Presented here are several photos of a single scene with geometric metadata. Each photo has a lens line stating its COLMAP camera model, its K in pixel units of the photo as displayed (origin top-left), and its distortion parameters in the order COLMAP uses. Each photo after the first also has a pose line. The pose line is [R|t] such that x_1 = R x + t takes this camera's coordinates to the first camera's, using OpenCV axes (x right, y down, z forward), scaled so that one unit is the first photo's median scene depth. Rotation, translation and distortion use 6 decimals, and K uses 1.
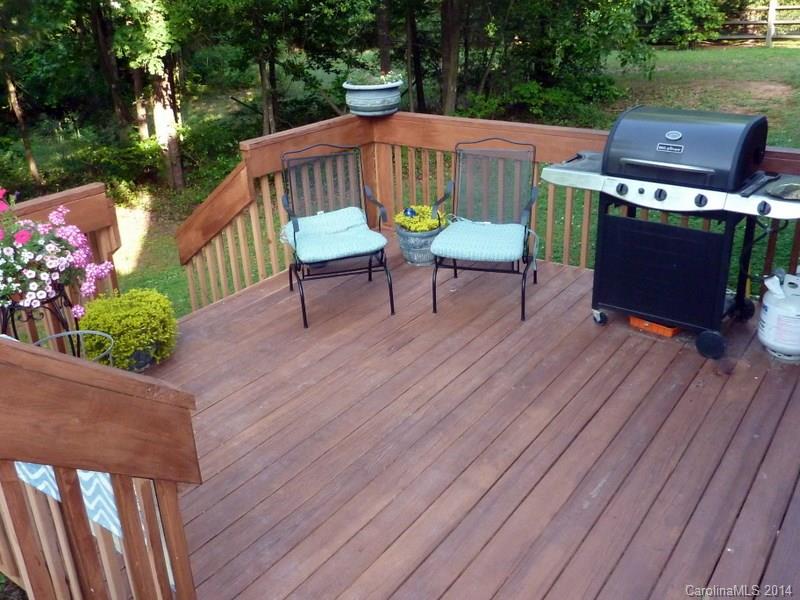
lens RADIAL K [[740.1, 0, 400.0], [0, 740.1, 300.0], [0, 0, 1]] dist [0.006995, -0.000991]
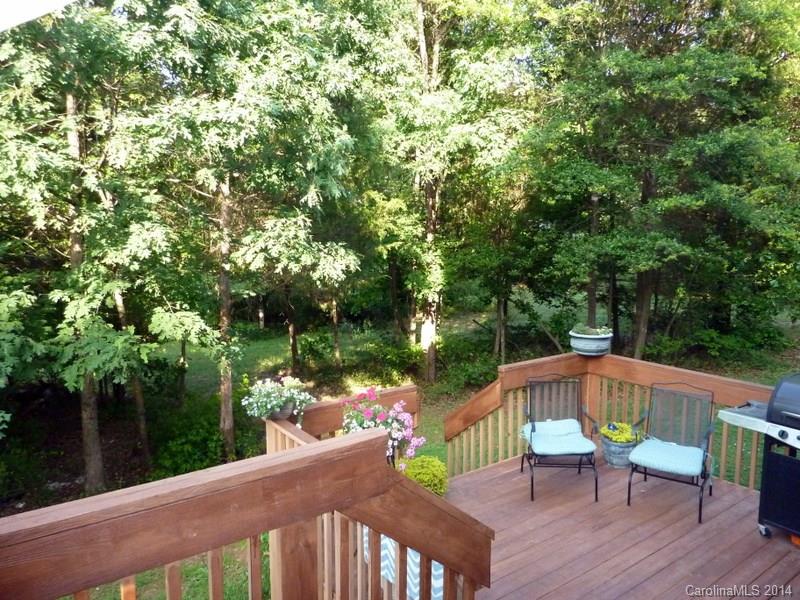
lens RADIAL K [[598.1, 0, 400.0], [0, 598.1, 300.0], [0, 0, 1]] dist [-0.018364, -0.003477]
pose [[0.949589, 0.074399, -0.304540, -0.045873], [-0.156554, 0.954170, -0.255049, 0.001310], [0.271608, 0.289869, 0.917717, -0.217379]]
